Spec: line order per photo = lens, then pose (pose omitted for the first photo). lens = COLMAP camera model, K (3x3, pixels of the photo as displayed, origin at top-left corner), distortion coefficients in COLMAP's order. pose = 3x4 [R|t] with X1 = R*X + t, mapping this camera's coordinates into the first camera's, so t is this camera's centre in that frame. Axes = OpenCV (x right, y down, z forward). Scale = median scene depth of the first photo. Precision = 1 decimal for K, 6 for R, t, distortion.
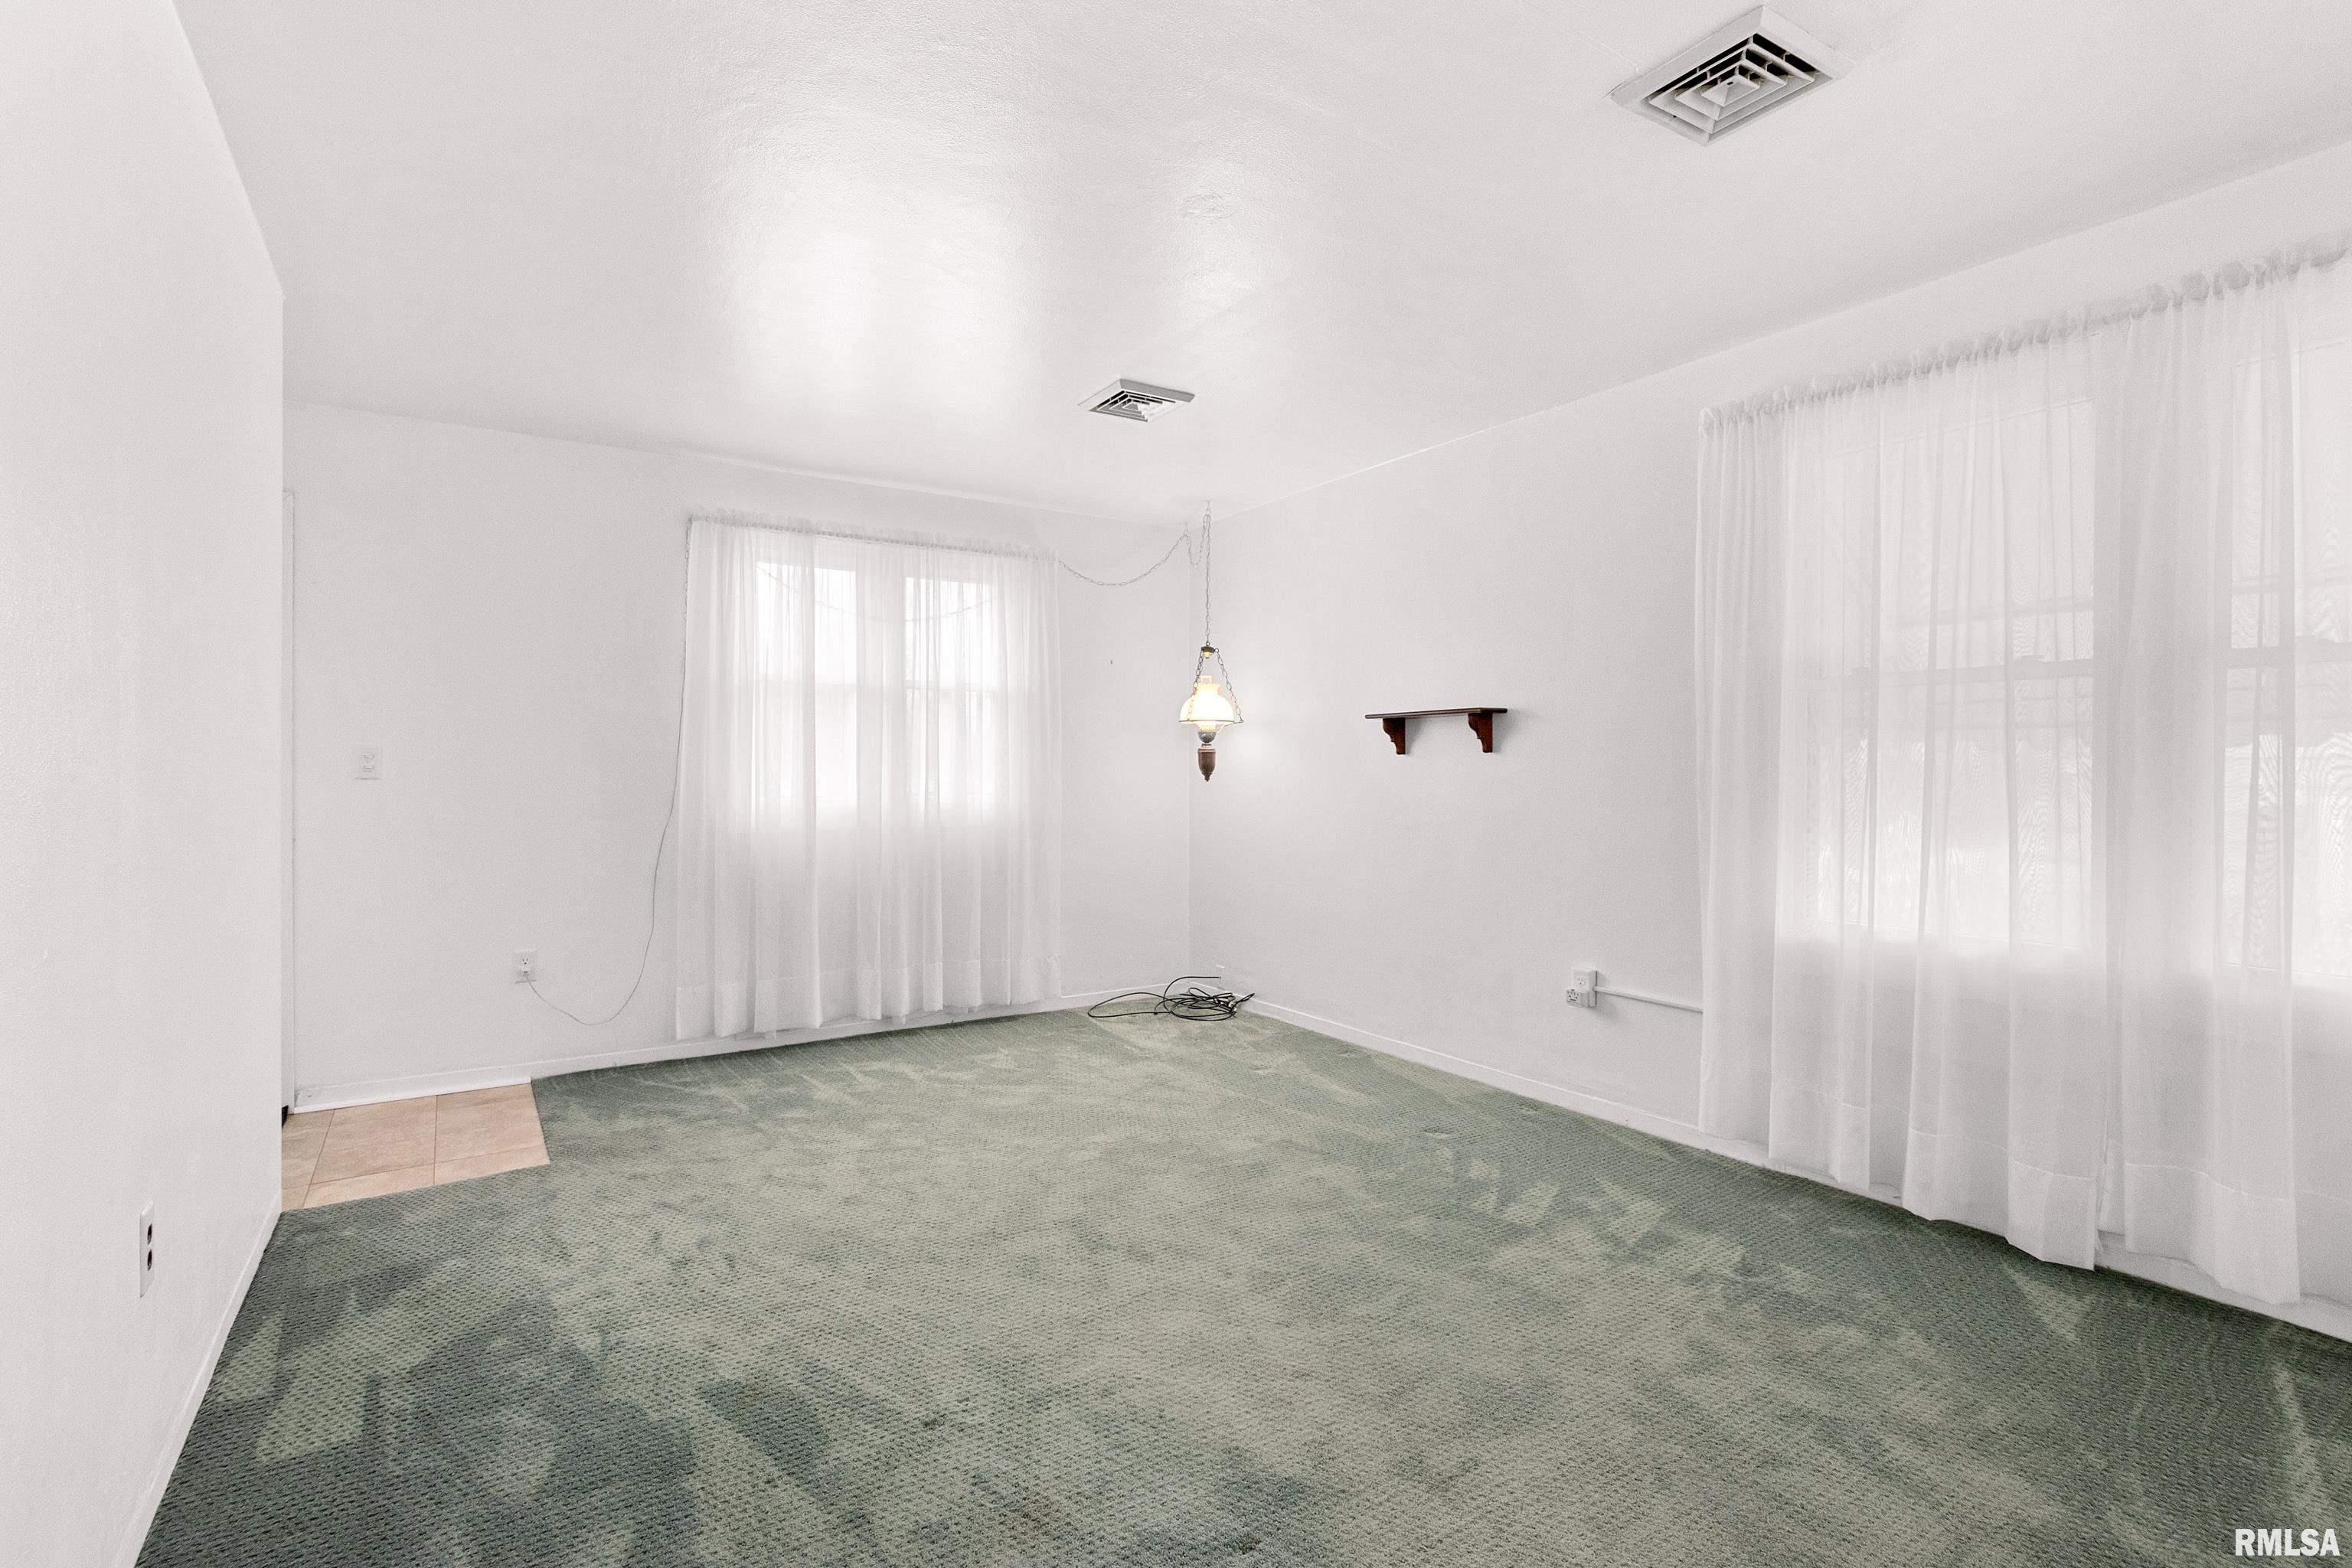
lens RADIAL K [[1097.5, 0, 1134.4], [0, 1097.5, 789.9], [0, 0, 1]] dist [0.005321, -0.004273]
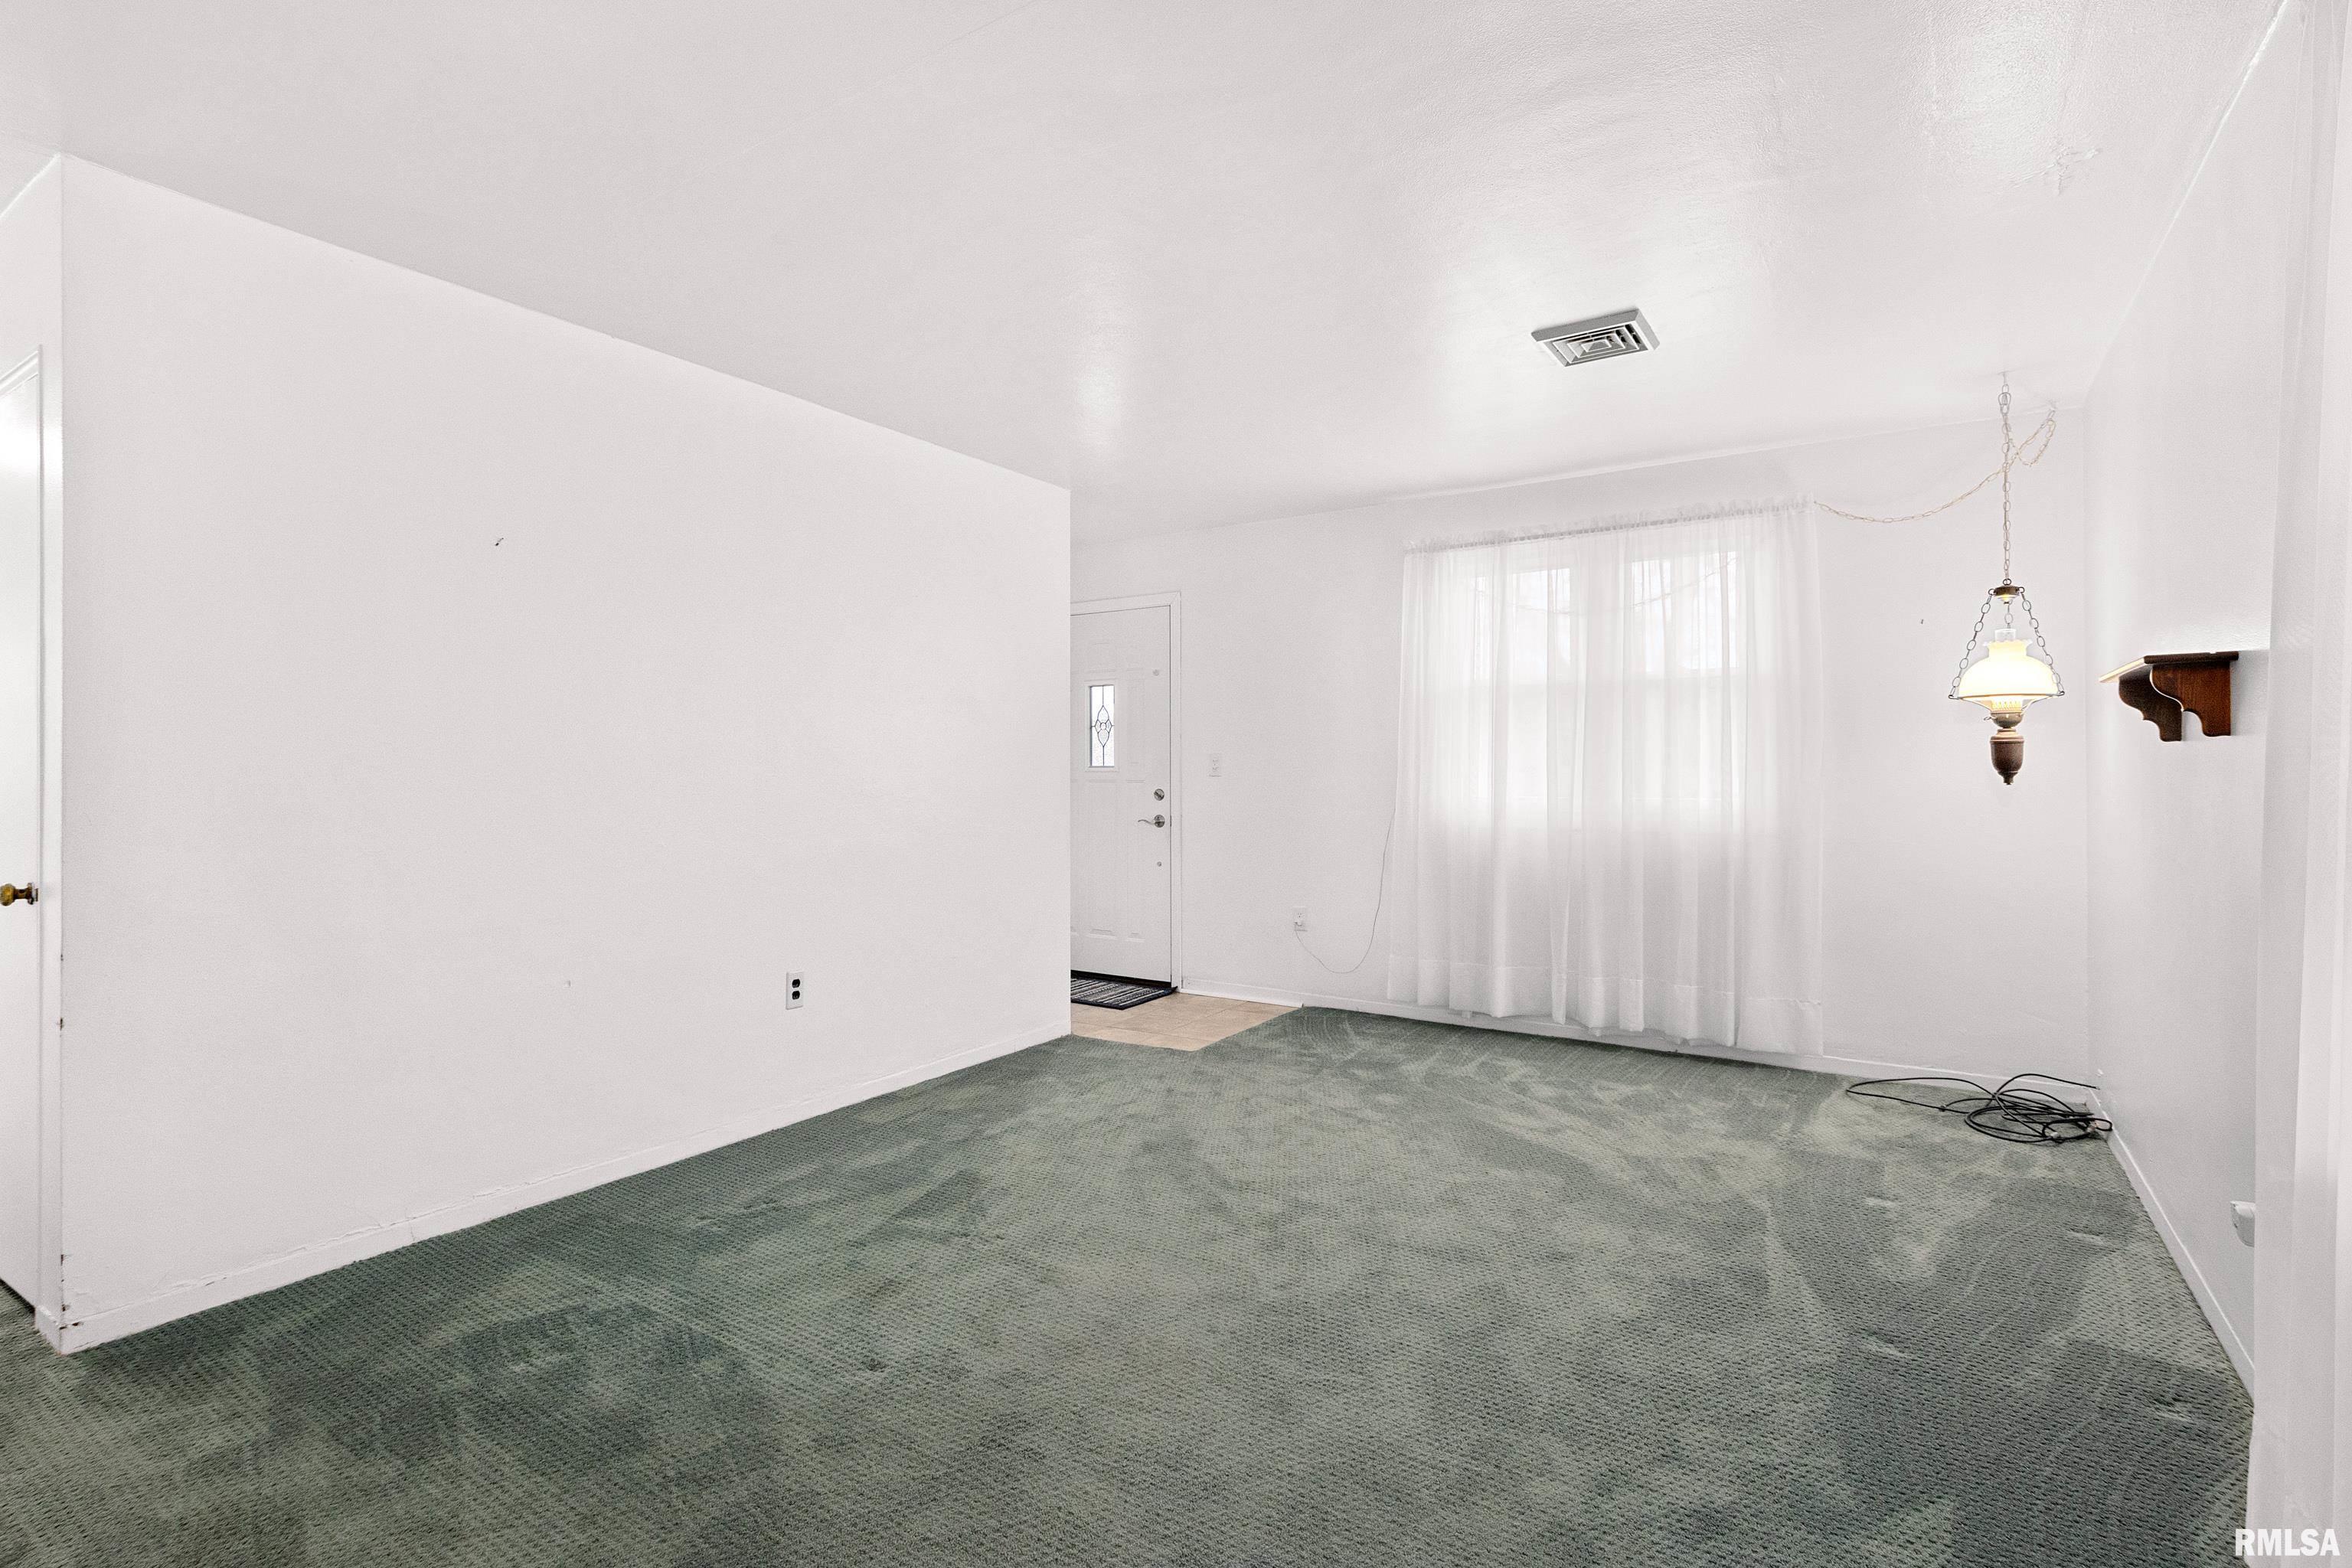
lens RADIAL K [[1097.5, 0, 1172.1], [0, 1097.5, 776.5], [0, 0, 1]] dist [0.005321, -0.004273]
pose [[0.425874, 0.005191, -0.904768, 0.608654], [-0.014176, 0.999899, -0.000936, -0.006786], [0.904672, 0.013224, 0.425904, 0.321259]]
